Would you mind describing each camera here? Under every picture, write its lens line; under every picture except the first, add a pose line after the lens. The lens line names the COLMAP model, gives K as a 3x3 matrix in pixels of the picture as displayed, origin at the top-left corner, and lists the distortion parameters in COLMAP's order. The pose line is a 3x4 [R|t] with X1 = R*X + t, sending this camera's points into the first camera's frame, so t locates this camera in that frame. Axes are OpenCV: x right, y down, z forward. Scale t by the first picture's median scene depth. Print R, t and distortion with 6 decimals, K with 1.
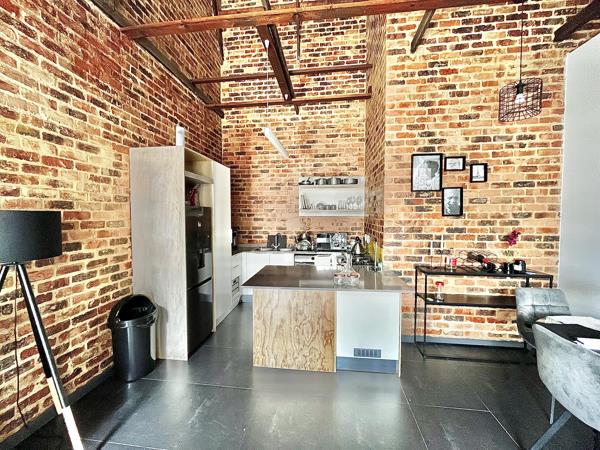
lens RADIAL K [[243.1, 0, 299.3], [0, 243.1, 225.1], [0, 0, 1]] dist [-0.002642, -0.000301]
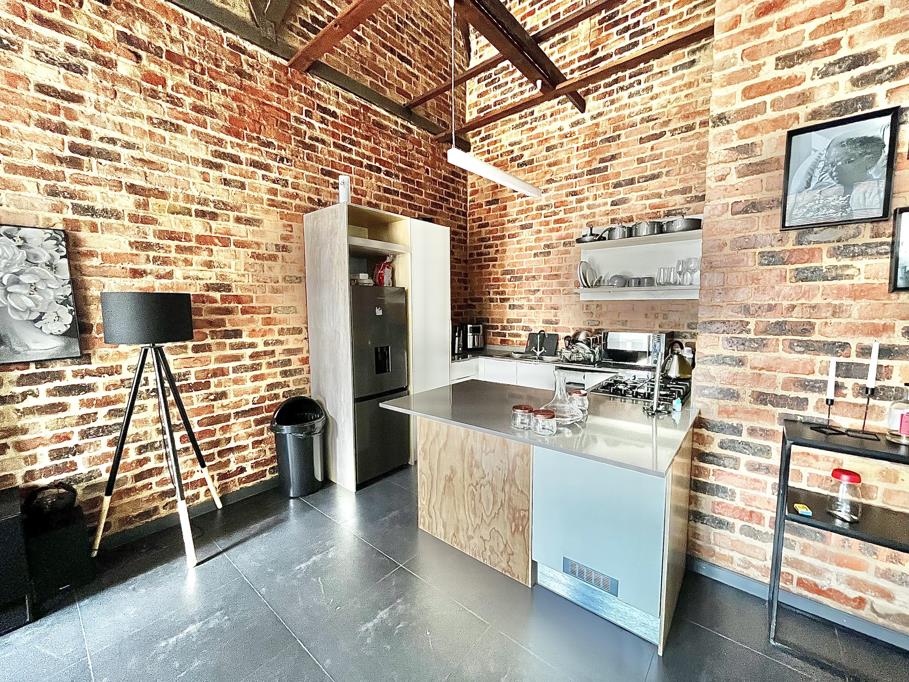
lens RADIAL K [[368.3, 0, 453.0], [0, 368.3, 341.1], [0, 0, 1]] dist [-0.002642, -0.000301]
pose [[0.838935, 0.047798, -0.542129, 0.355754], [-0.015566, 0.997836, 0.063888, 0.010649], [0.544009, -0.045159, 0.837863, 0.210867]]
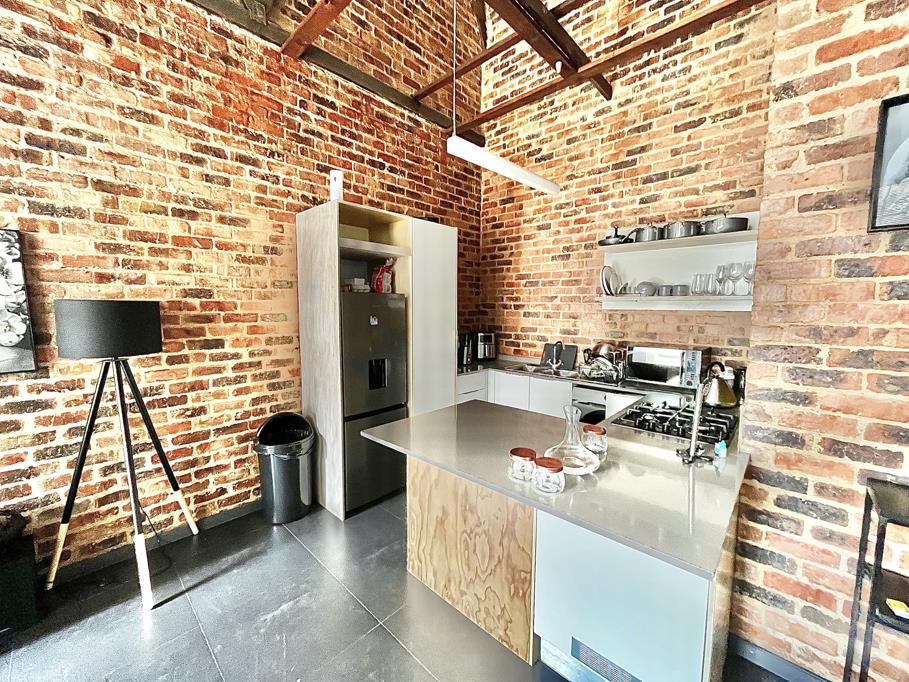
lens RADIAL K [[368.3, 0, 452.6], [0, 368.3, 340.8], [0, 0, 1]] dist [-0.002642, -0.000301]
pose [[0.805222, 0.061127, -0.589815, 0.330964], [-0.030143, 0.997606, 0.062237, -0.017611], [0.592207, -0.032335, 0.805137, 0.335652]]
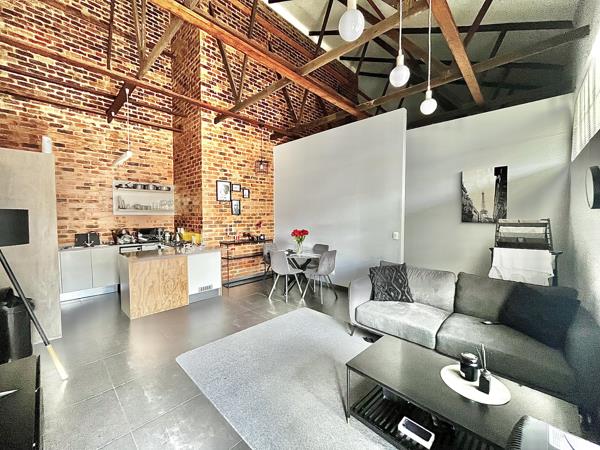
lens RADIAL K [[243.1, 0, 299.3], [0, 243.1, 224.7], [0, 0, 1]] dist [-0.002642, -0.000301]
pose [[0.596766, -0.030974, 0.801817, -0.635231], [0.032318, 0.999372, 0.014552, 0.032290], [-0.801764, 0.017229, 0.597392, -0.569731]]
